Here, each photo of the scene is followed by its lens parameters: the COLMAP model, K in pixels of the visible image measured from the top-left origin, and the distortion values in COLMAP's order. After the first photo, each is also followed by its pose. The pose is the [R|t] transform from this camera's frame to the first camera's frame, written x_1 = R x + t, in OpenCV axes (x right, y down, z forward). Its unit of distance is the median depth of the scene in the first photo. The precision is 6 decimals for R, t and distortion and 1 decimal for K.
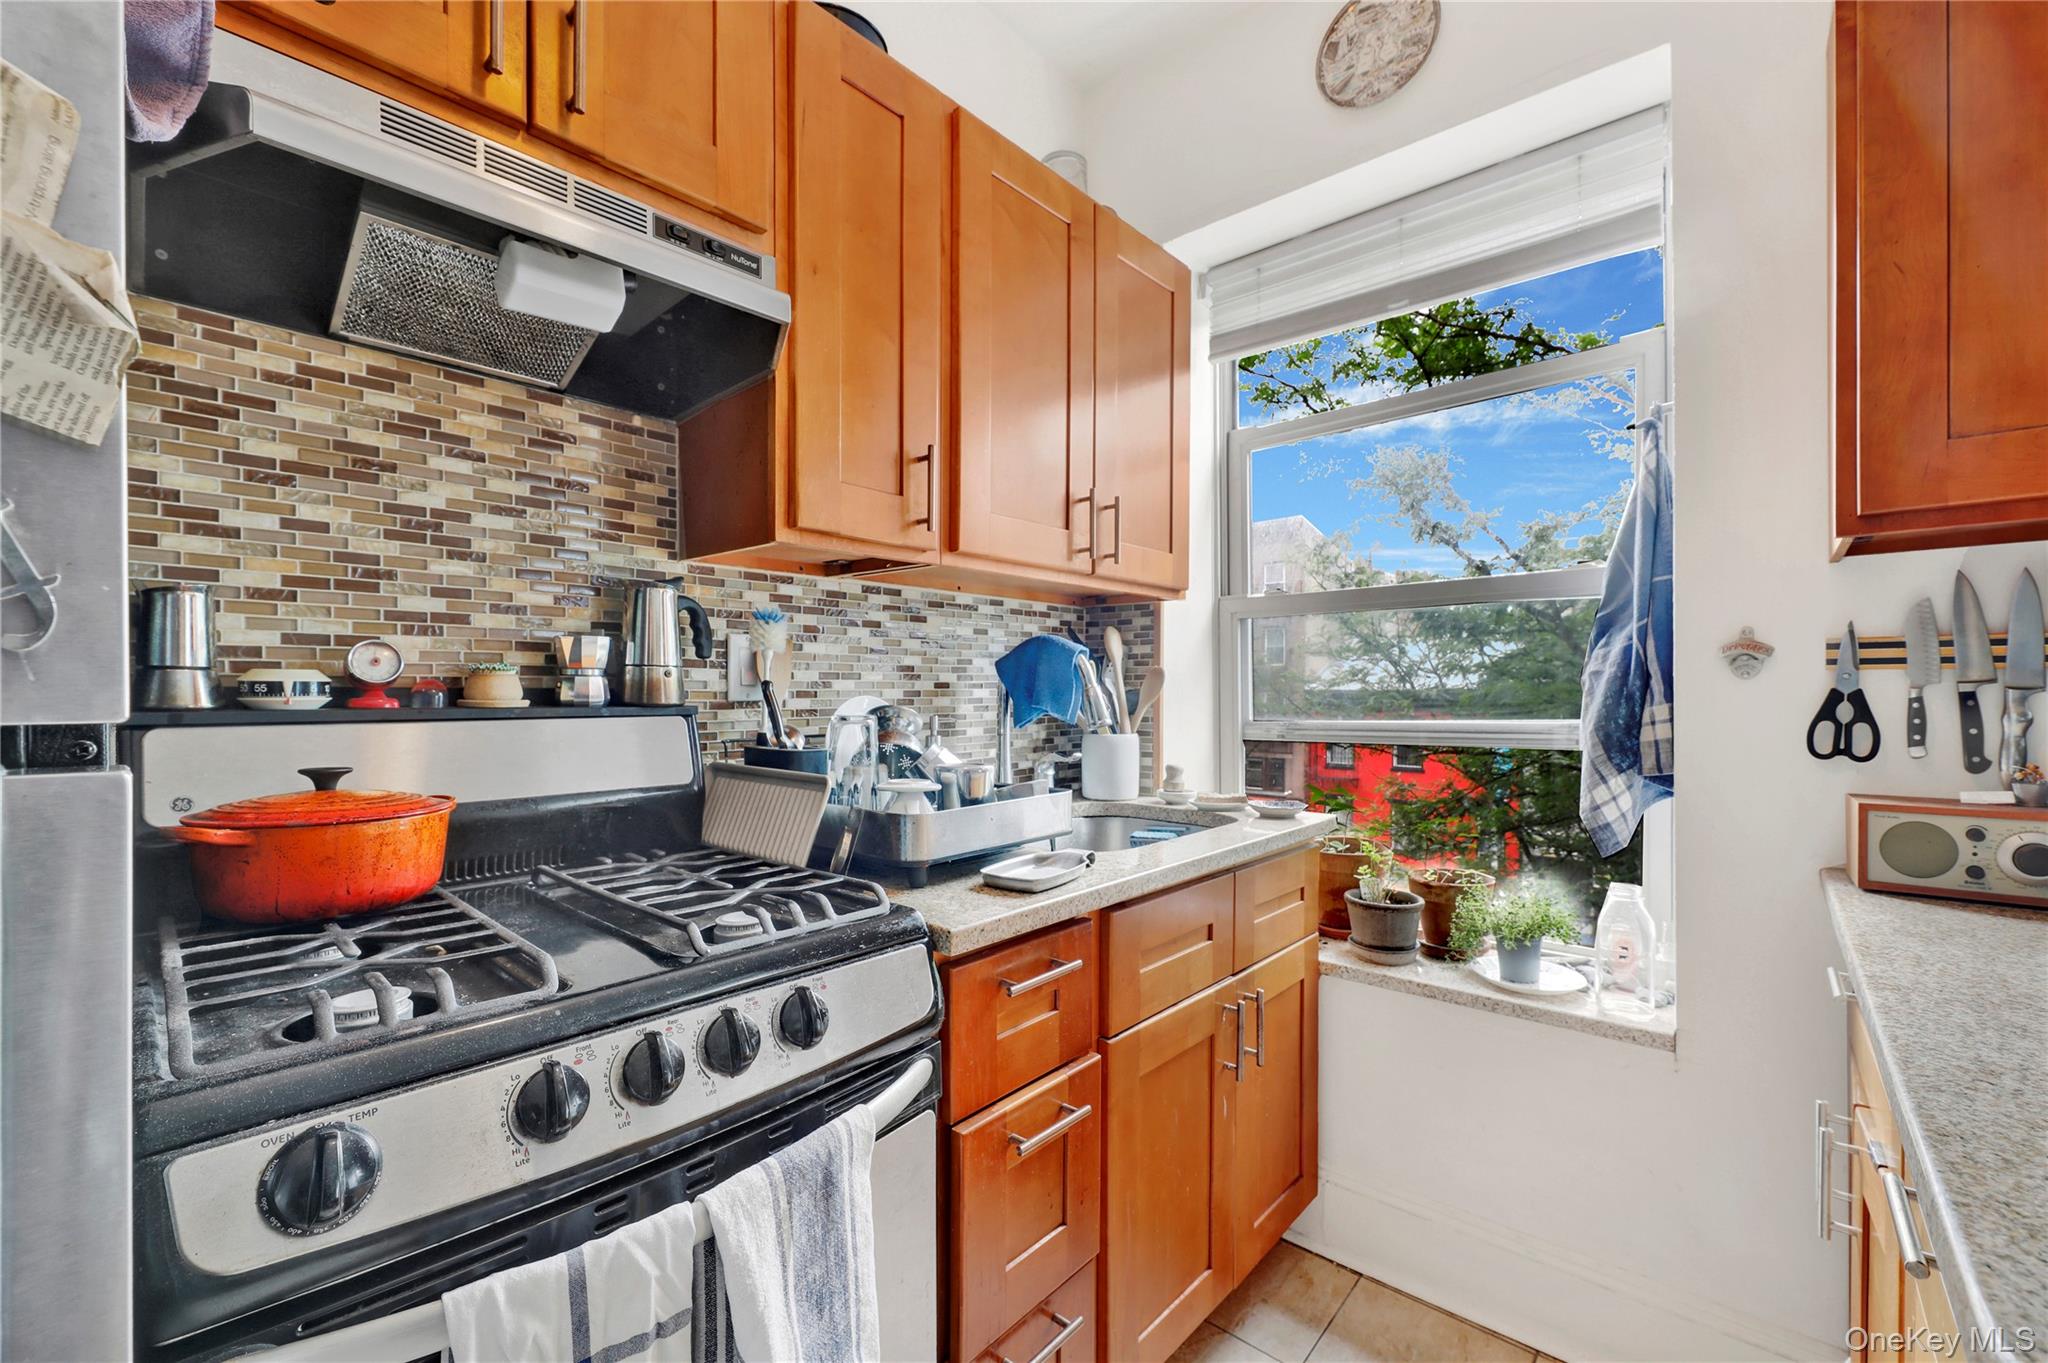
lens RADIAL K [[846.4, 0, 1019.3], [0, 846.4, 692.4], [0, 0, 1]] dist [-0.000425, -0.000125]
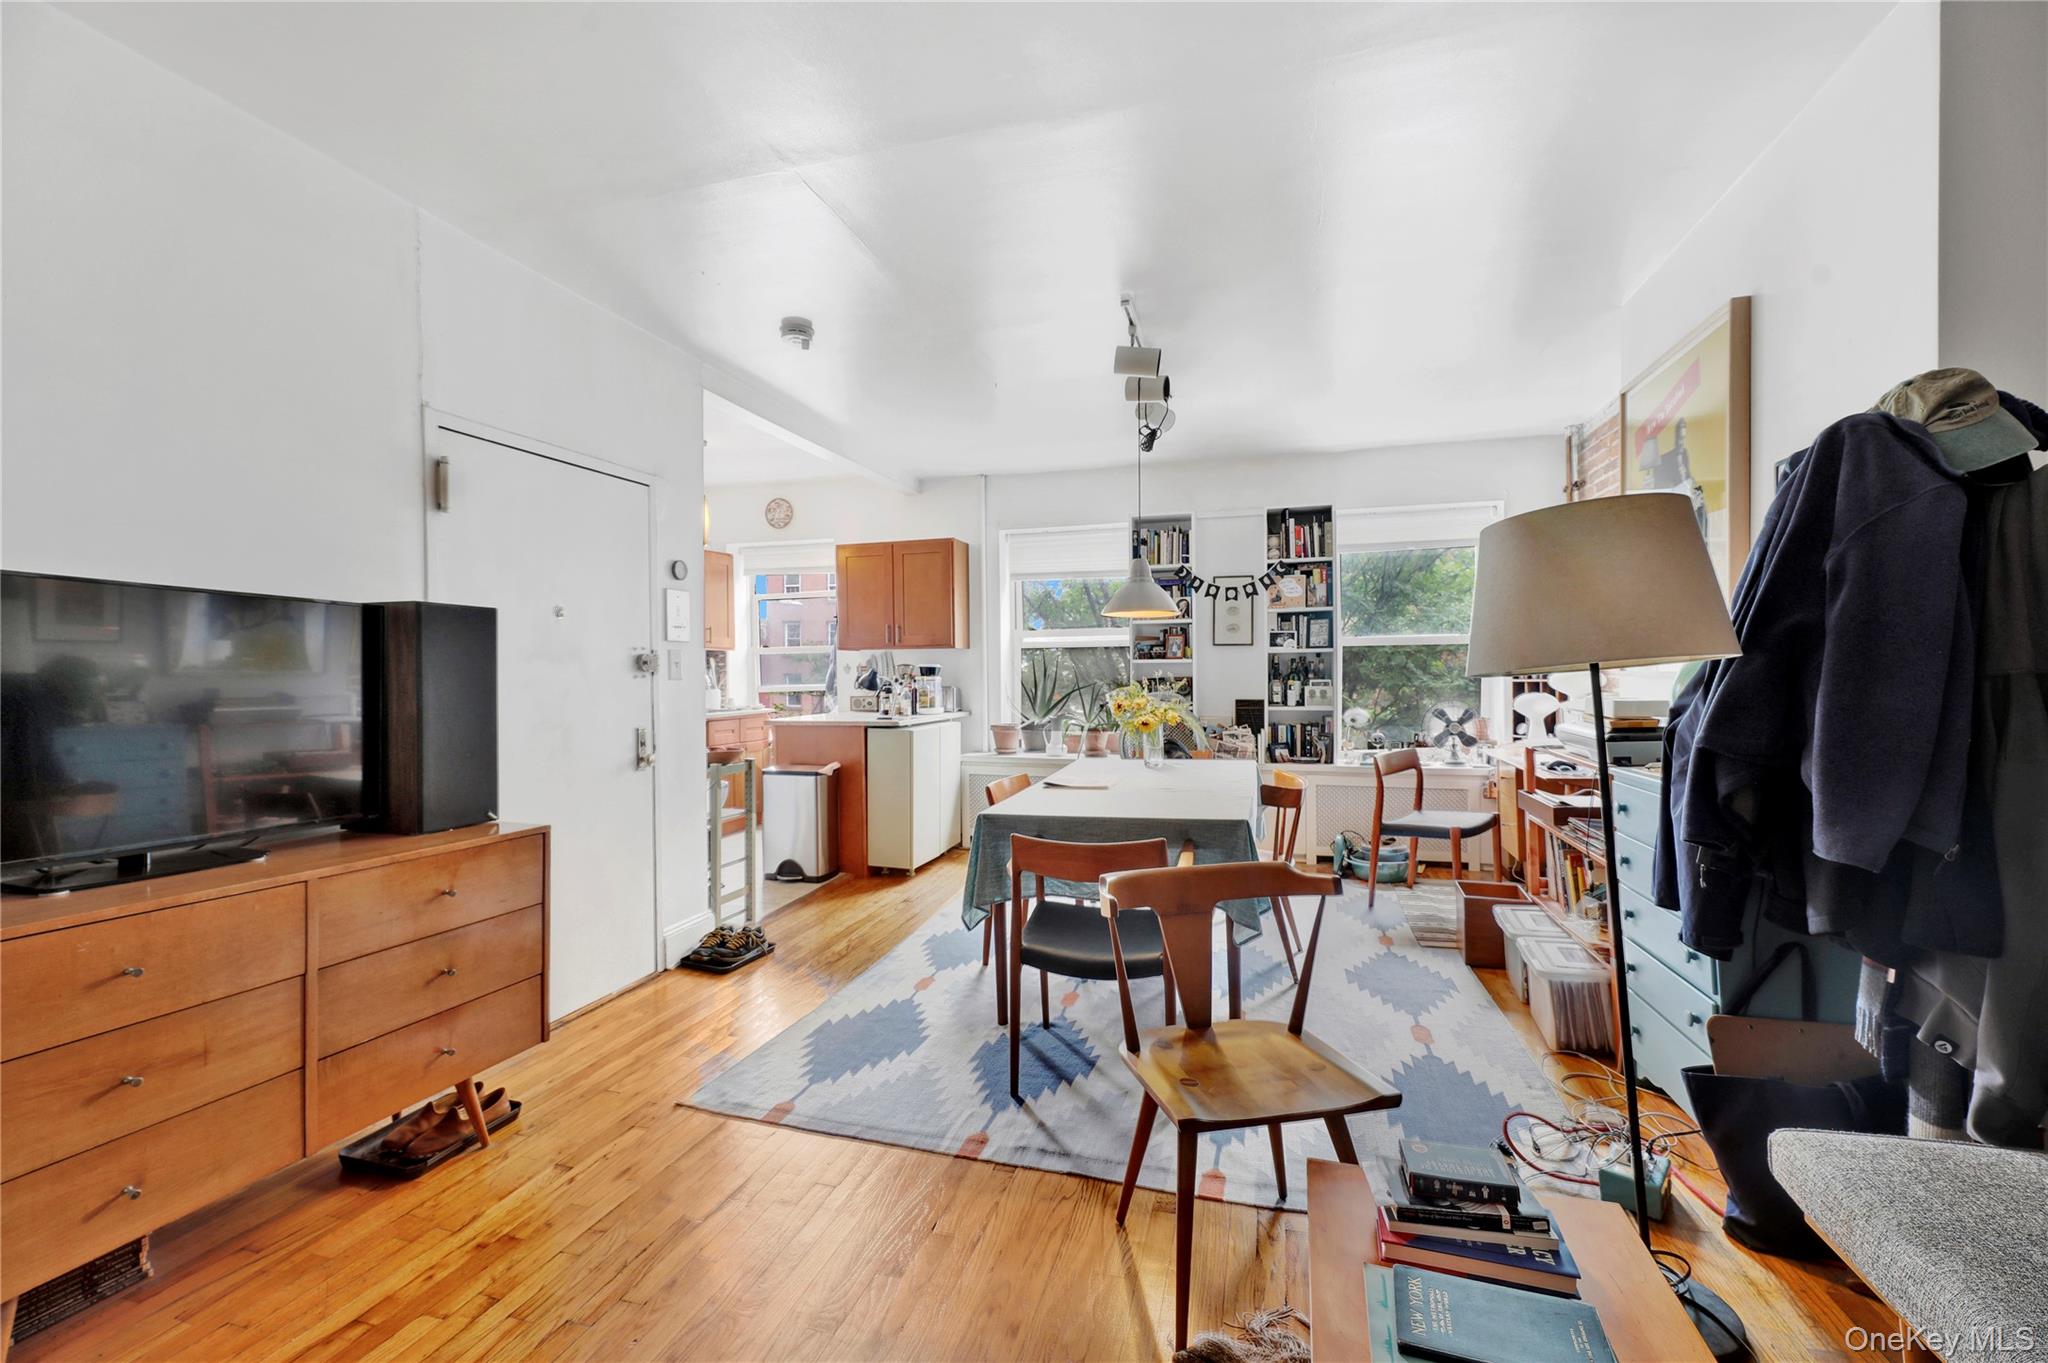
lens RADIAL K [[845.3, 0, 1024.0], [0, 845.3, 681.5], [0, 0, 1]] dist [-0.000507, -0.000322]
pose [[0.904004, -0.012221, 0.427350, -0.333237], [0.009297, 0.999917, 0.008927, -0.003671], [-0.427423, -0.004097, 0.904042, -4.153496]]
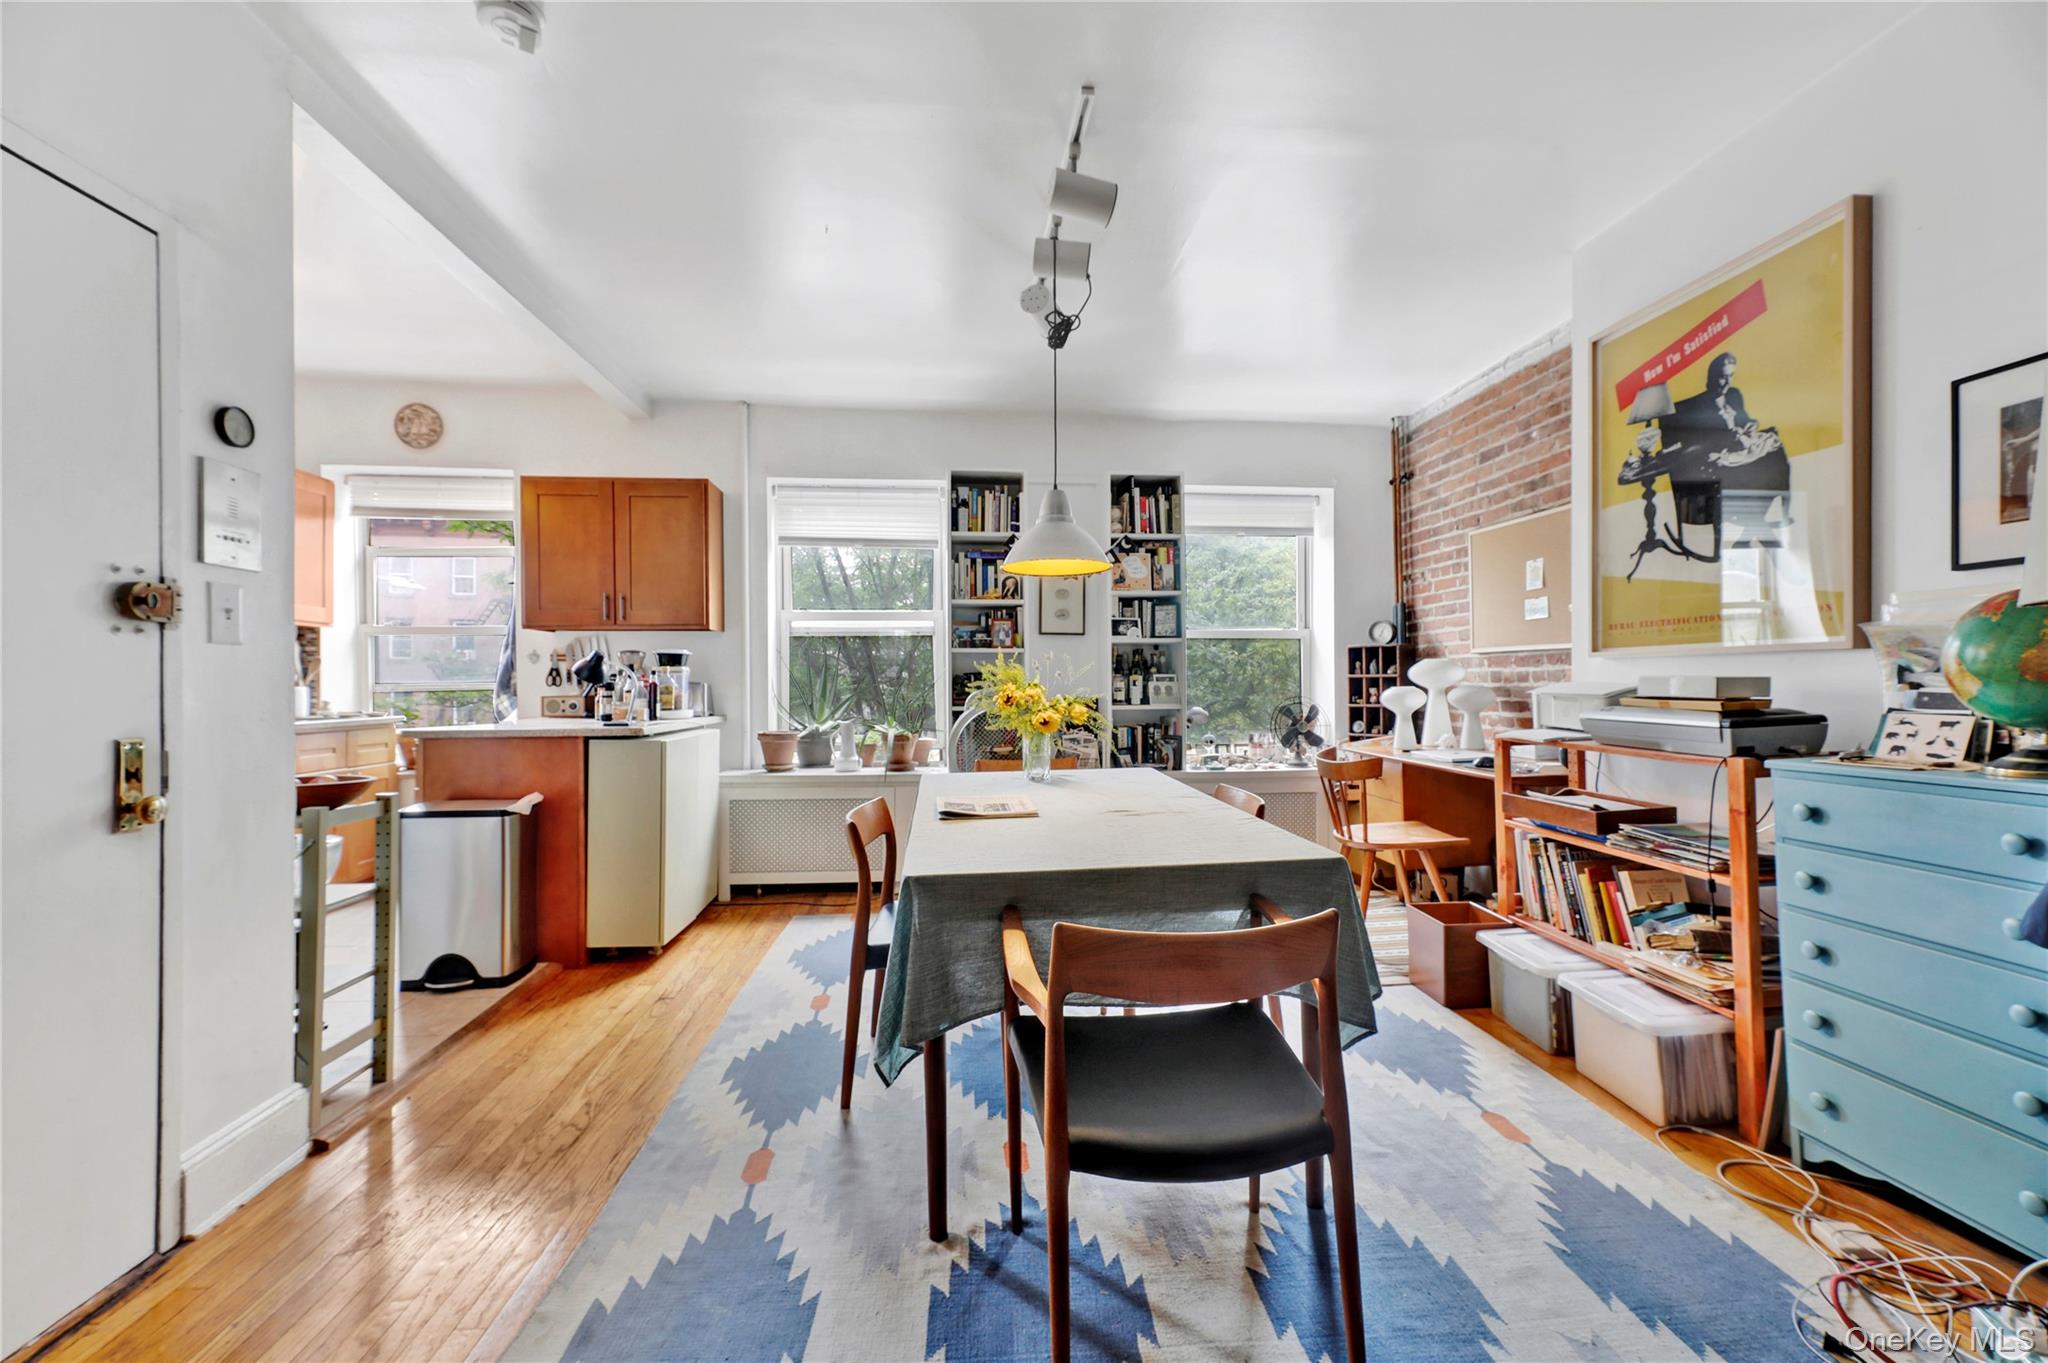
lens RADIAL K [[833.5, 0, 1021.2], [0, 833.5, 678.9], [0, 0, 1]] dist [0.002379, 0.000619]
pose [[0.682385, 0.001658, 0.730991, -0.286846], [0.005260, 0.999960, -0.007179, 0.083888], [-0.730974, 0.008744, 0.682349, -2.971812]]
